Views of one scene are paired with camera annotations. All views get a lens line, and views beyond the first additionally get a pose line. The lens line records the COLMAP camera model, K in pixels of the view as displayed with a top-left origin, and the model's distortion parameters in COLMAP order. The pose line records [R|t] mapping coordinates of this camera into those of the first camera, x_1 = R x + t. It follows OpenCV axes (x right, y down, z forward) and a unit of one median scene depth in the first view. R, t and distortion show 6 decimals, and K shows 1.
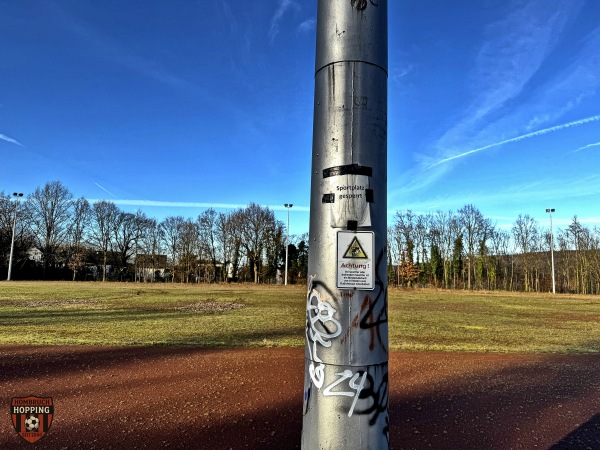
lens RADIAL K [[419.2, 0, 300.0], [0, 419.2, 225.0], [0, 0, 1]] dist [0.053319, -0.072724]
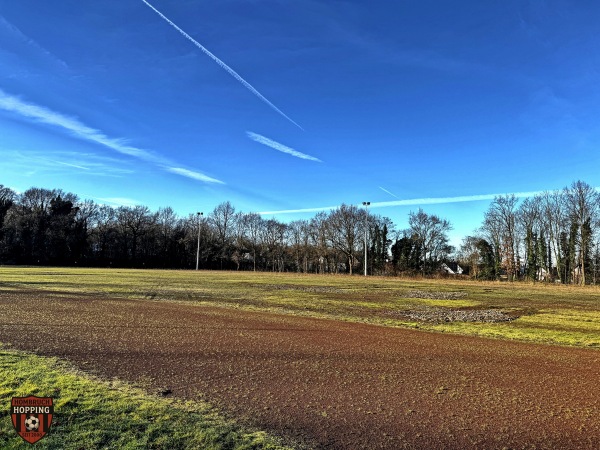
lens RADIAL K [[442.7, 0, 300.0], [0, 442.7, 225.0], [0, 0, 1]] dist [0.180620, -0.171960]
pose [[0.785002, -0.063234, -0.616257, 0.538869], [0.067191, 0.997599, -0.016774, 0.017600], [0.615838, -0.028239, 0.787366, -0.038746]]
